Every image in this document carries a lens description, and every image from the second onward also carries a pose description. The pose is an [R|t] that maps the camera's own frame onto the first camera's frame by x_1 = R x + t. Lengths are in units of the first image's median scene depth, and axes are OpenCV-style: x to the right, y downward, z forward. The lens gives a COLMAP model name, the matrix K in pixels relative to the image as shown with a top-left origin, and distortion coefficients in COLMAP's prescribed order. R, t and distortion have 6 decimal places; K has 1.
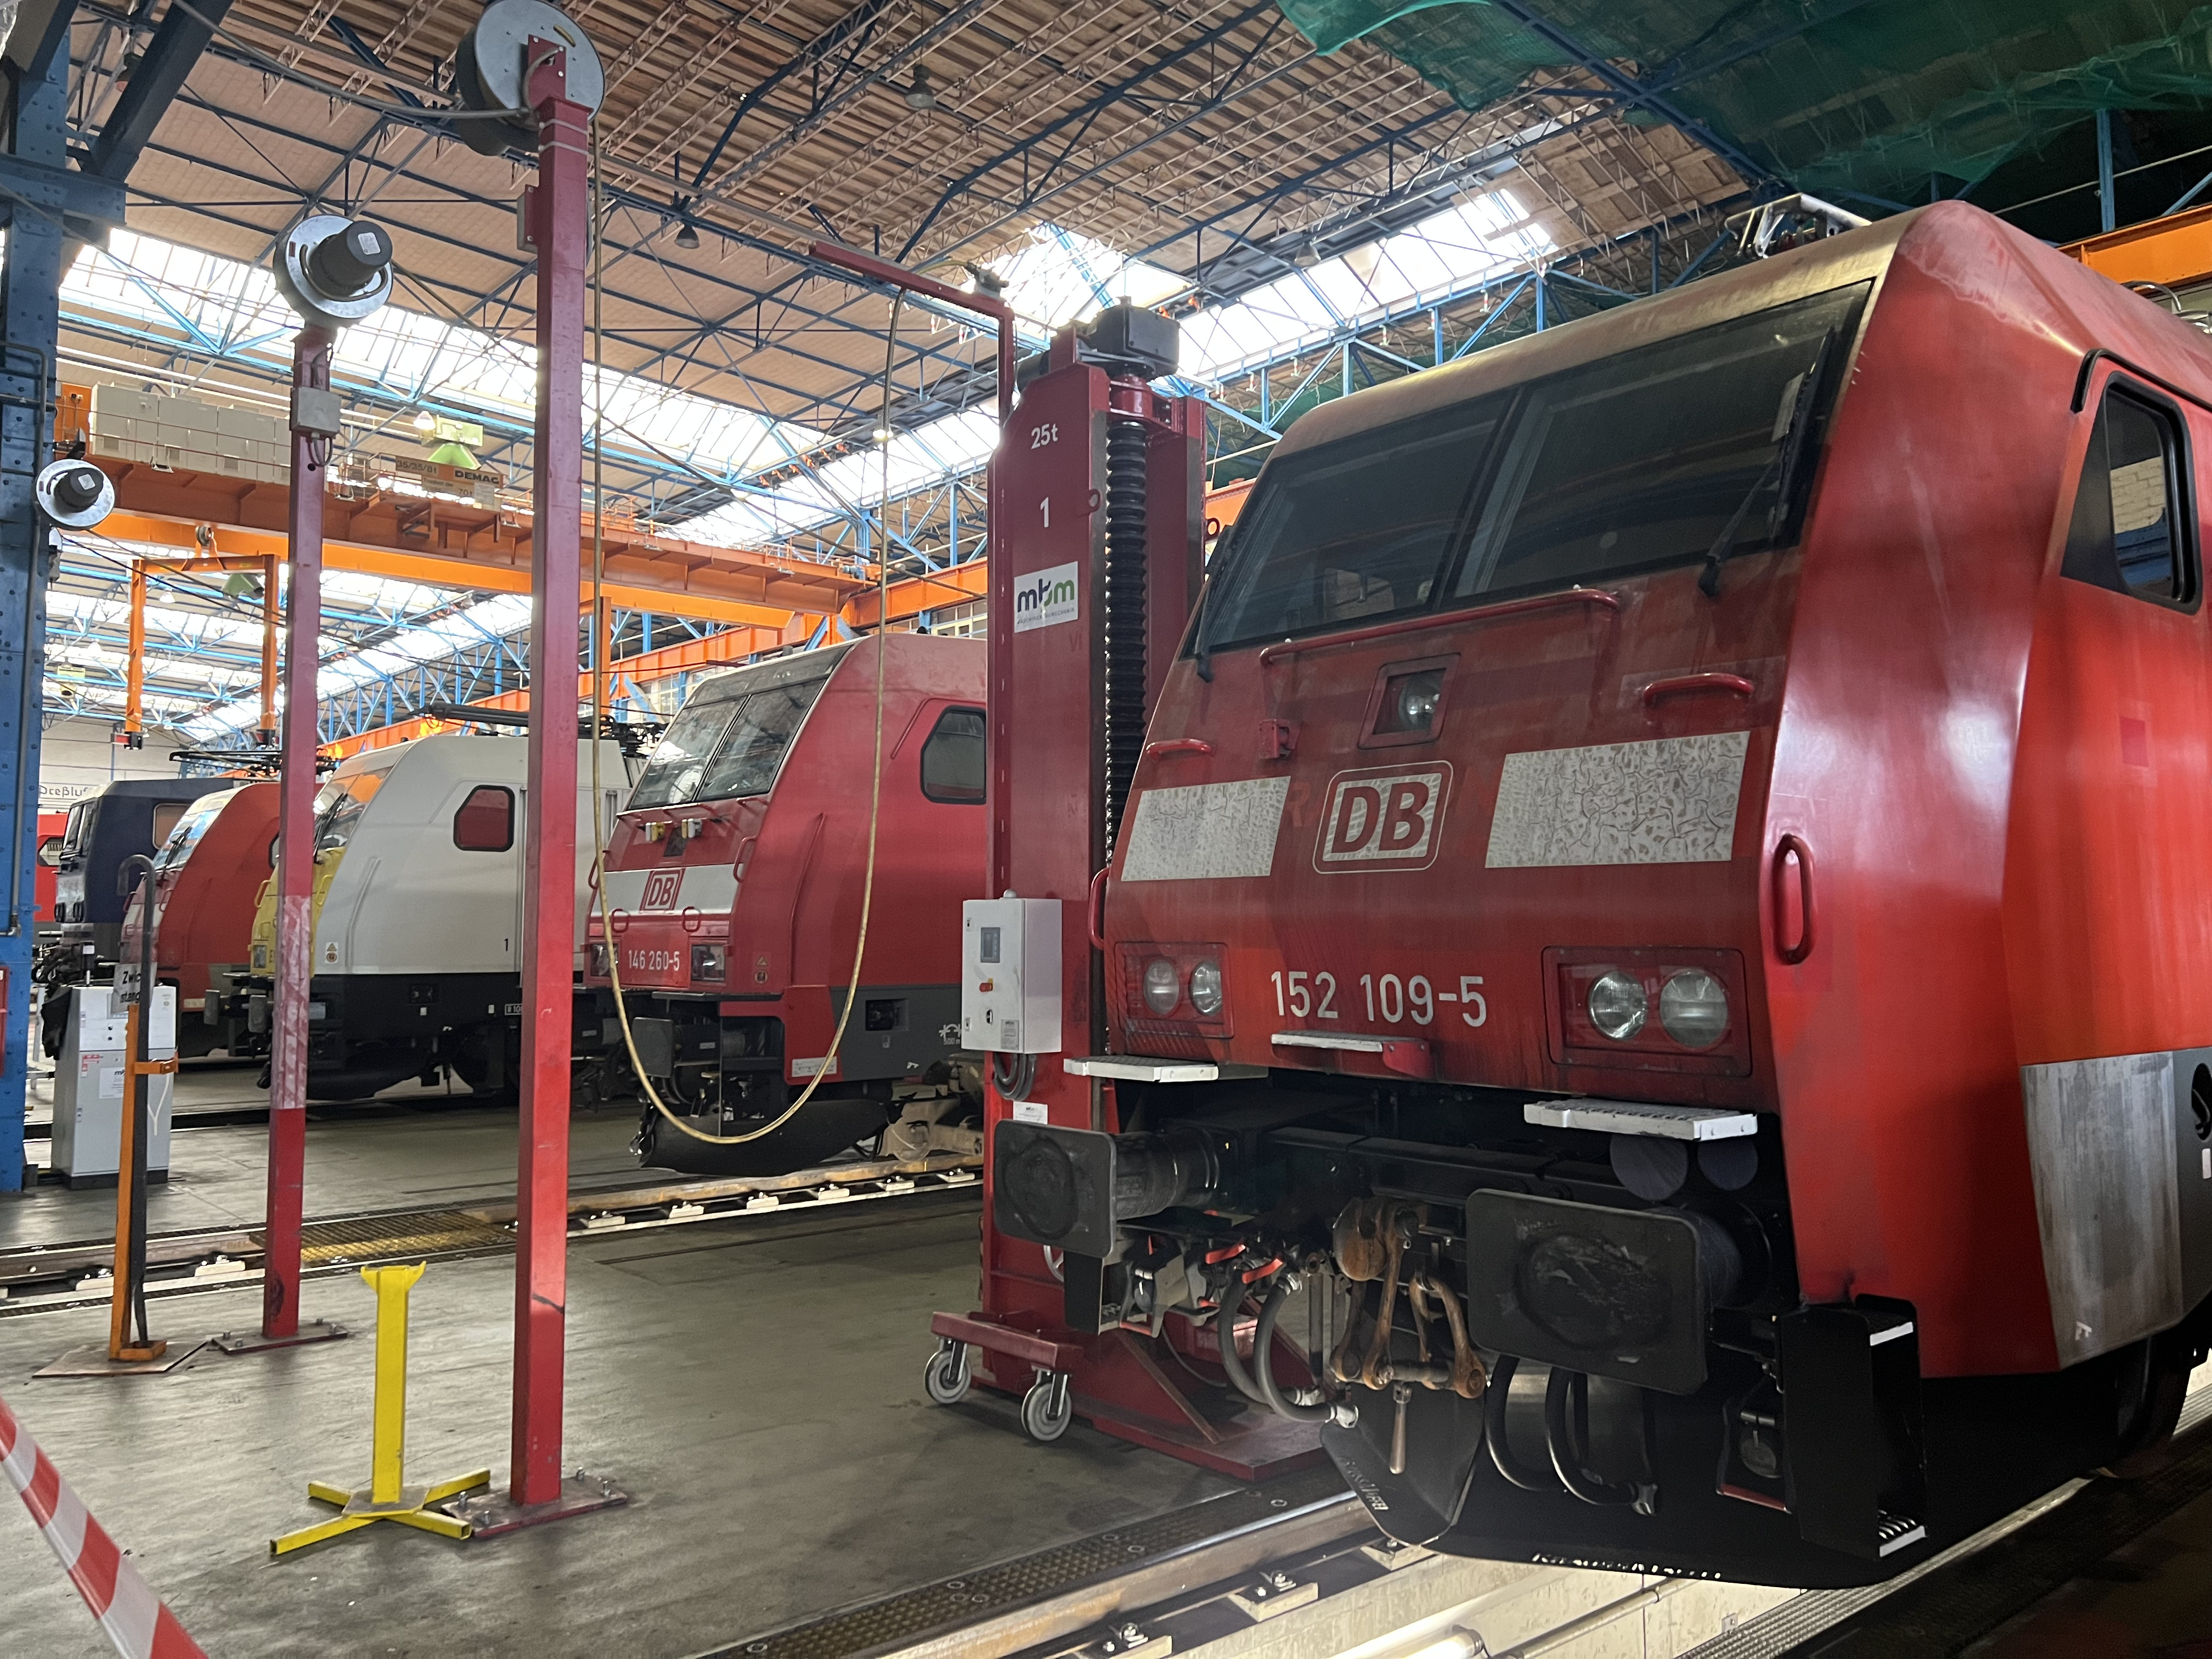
lens RADIAL K [[1667.5, 0, 1101.2], [0, 1667.5, 823.5], [0, 0, 1]] dist [0.052994, -0.059915]
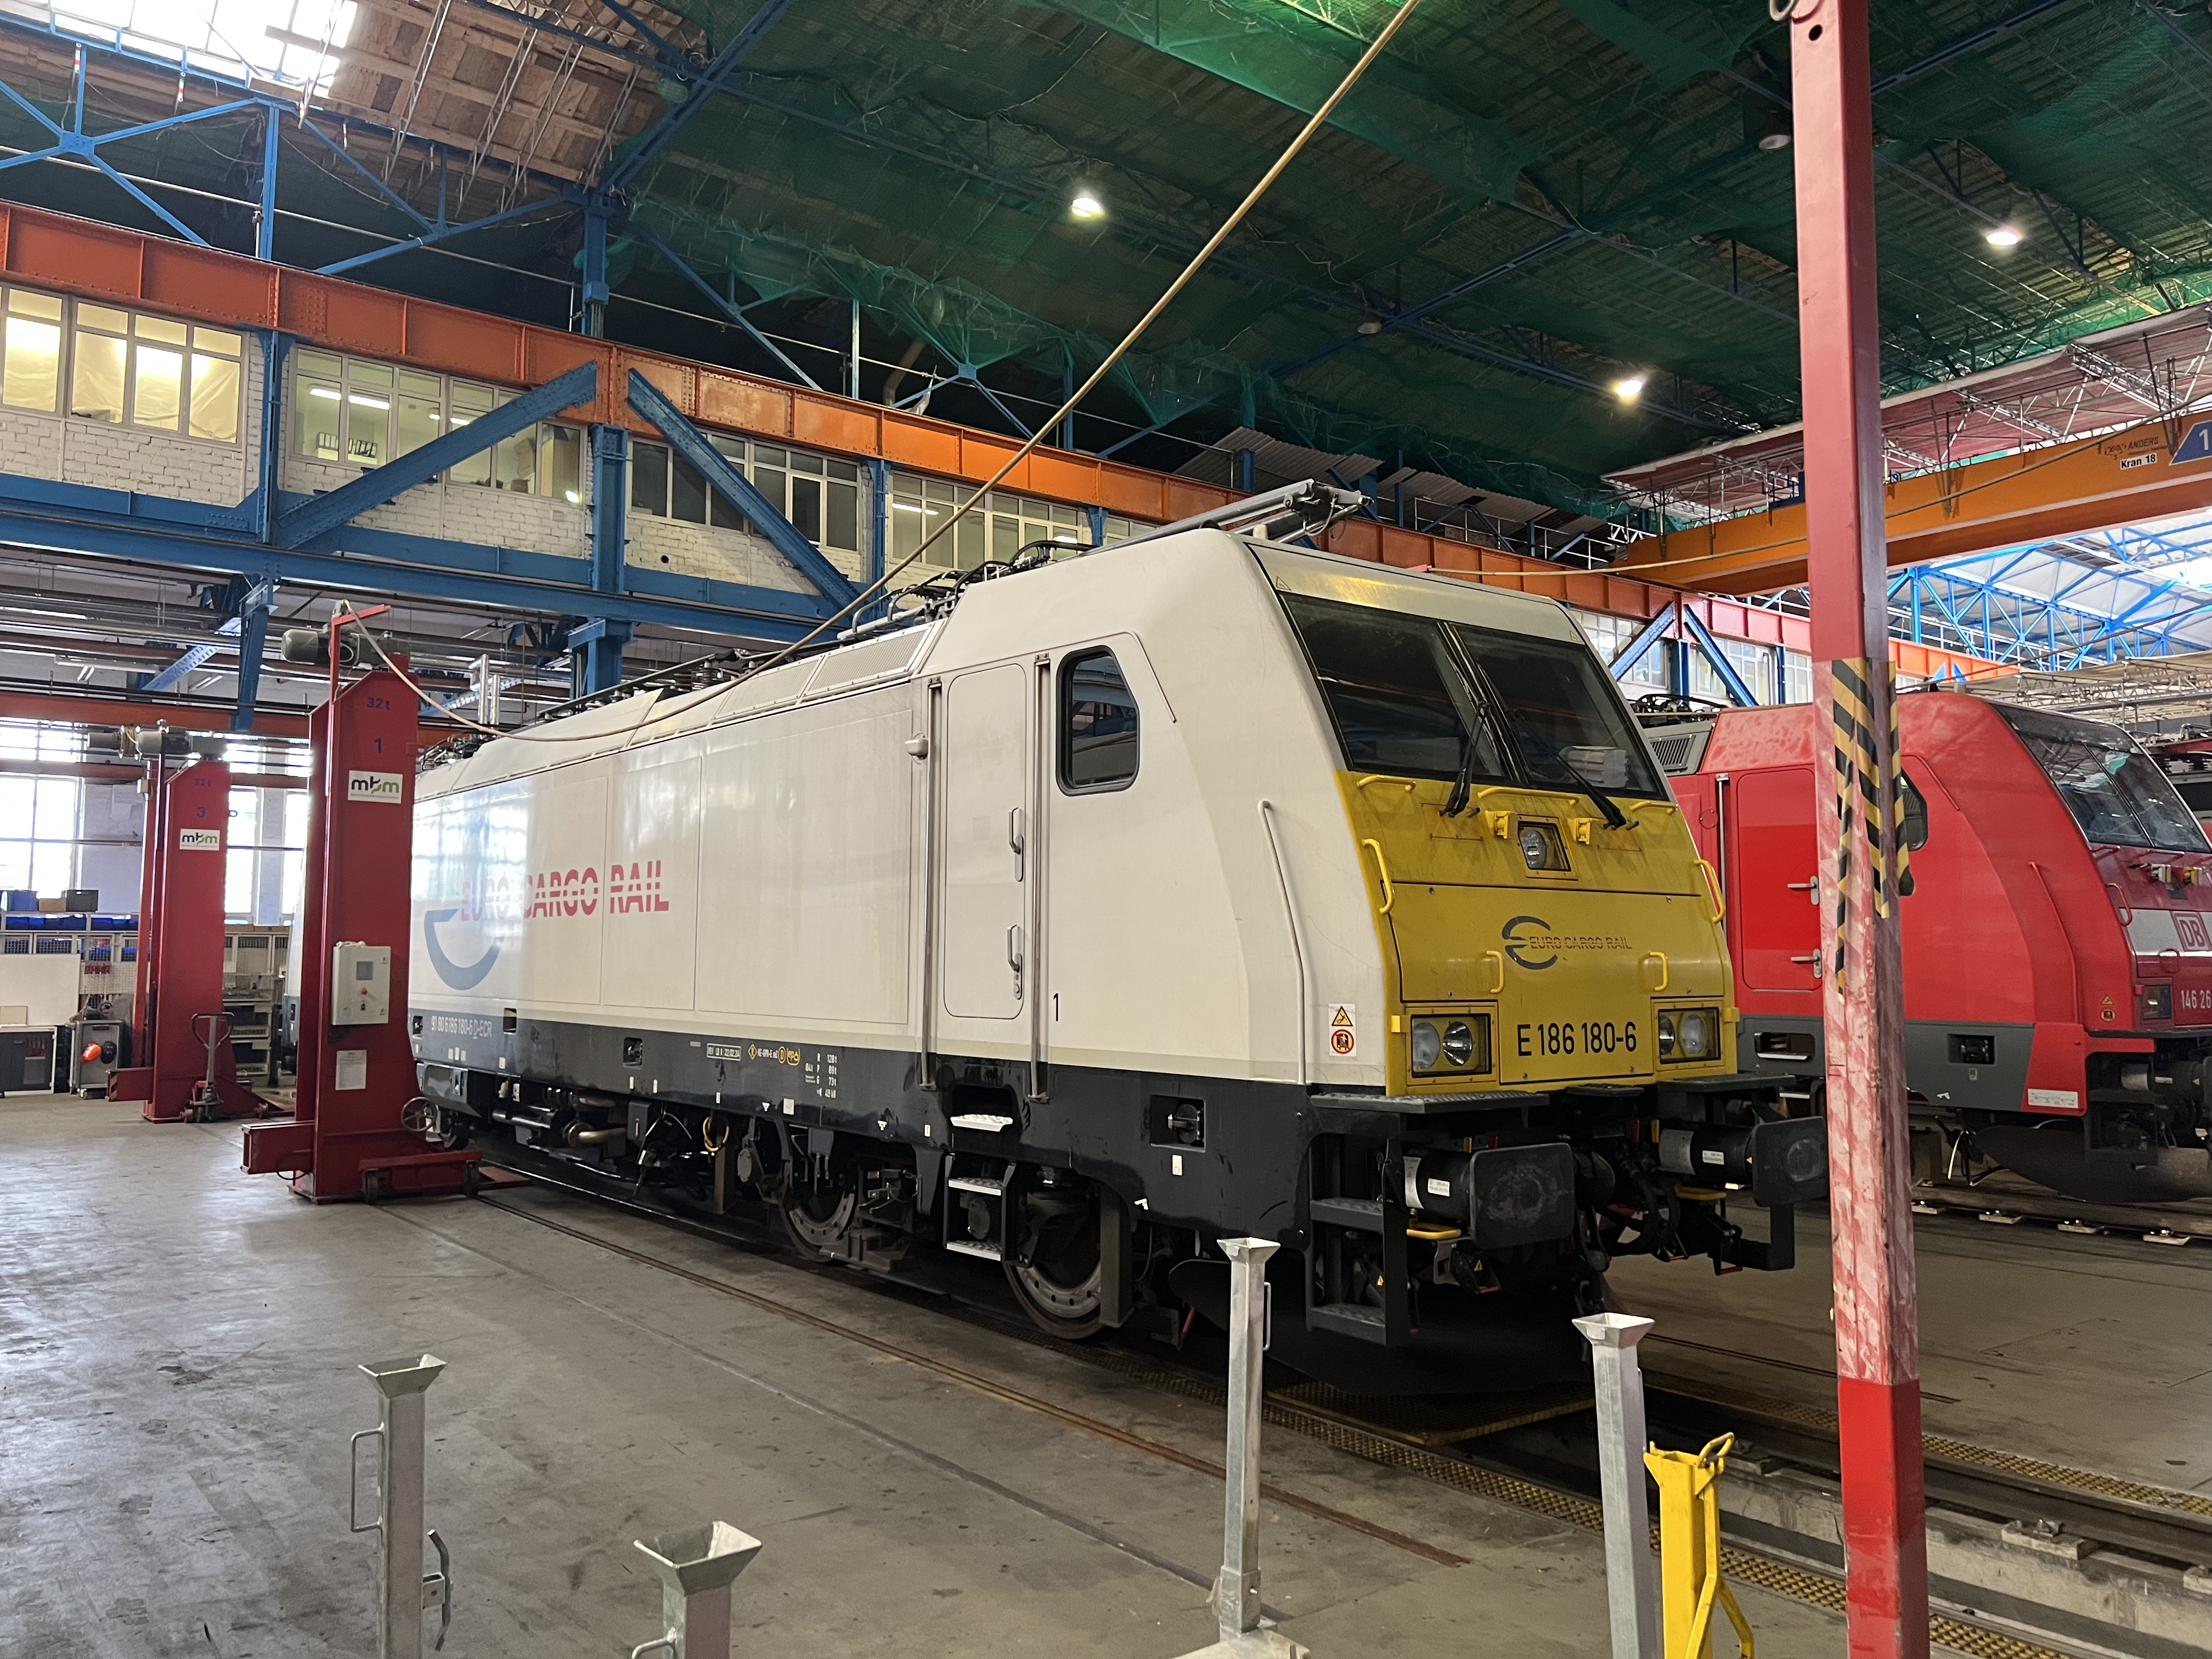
lens RADIAL K [[1667.2, 0, 1120.7], [0, 1667.2, 804.2], [0, 0, 1]] dist [0.055018, -0.059816]
pose [[0.046857, 0.092423, 0.994617, -0.427633], [-0.067376, 0.993735, -0.089167, 0.031264], [-0.996627, -0.062835, 0.052790, 0.513874]]
